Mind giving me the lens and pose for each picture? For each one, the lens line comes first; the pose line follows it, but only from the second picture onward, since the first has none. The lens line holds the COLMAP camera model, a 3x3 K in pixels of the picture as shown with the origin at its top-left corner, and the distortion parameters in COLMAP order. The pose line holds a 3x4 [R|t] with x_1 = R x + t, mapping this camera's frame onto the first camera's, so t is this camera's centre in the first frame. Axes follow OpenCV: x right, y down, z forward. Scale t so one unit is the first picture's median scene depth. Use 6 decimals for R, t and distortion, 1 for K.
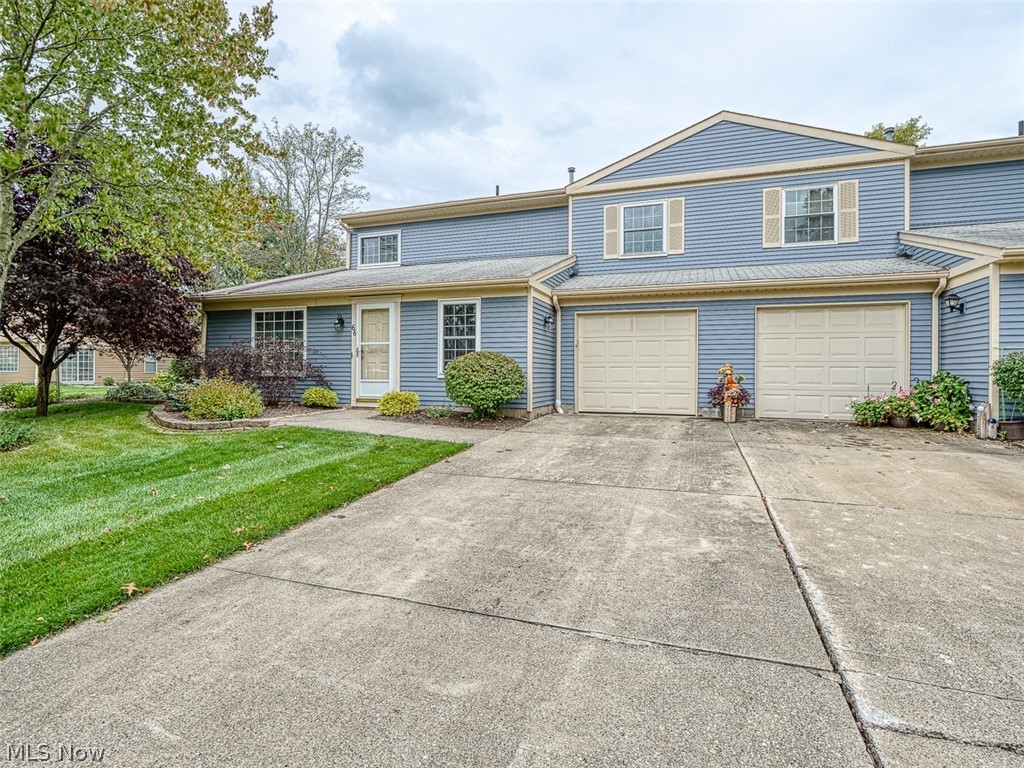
lens RADIAL K [[500.7, 0, 516.8], [0, 500.7, 371.9], [0, 0, 1]] dist [-0.012767, -0.000973]
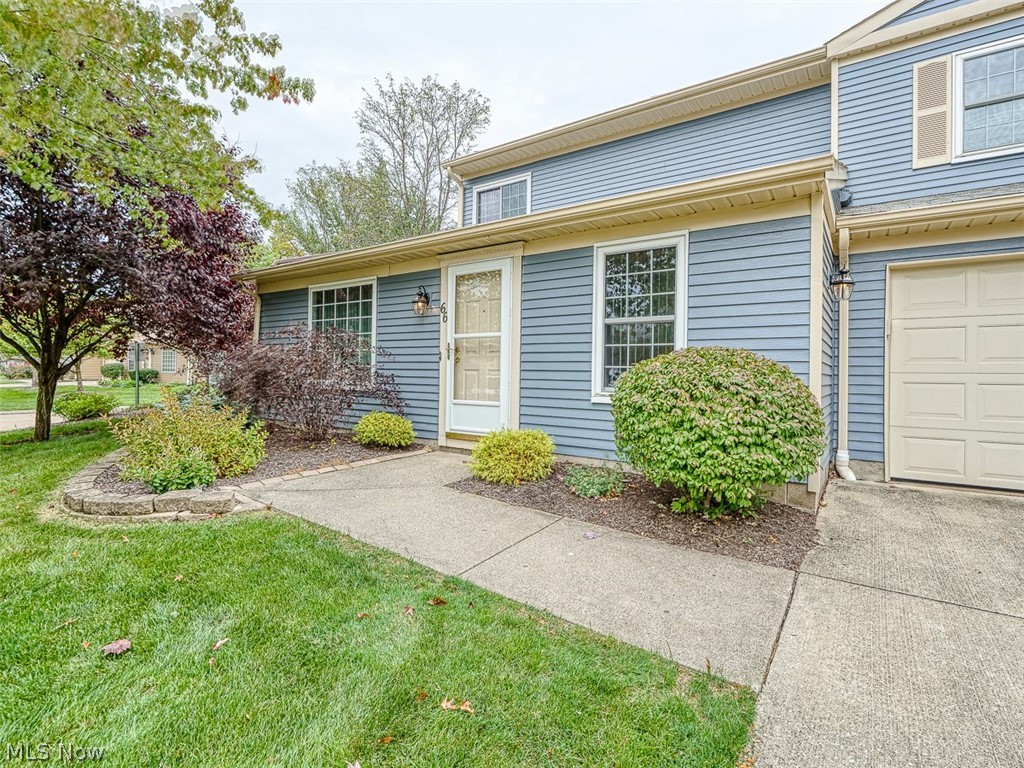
lens RADIAL K [[500.7, 0, 516.8], [0, 500.7, 371.9], [0, 0, 1]] dist [-0.012767, -0.000973]
pose [[0.963275, 0.008947, -0.268367, -0.094215], [-0.009595, 0.999953, -0.001104, -0.016344], [0.268344, 0.003638, 0.963316, 0.489456]]
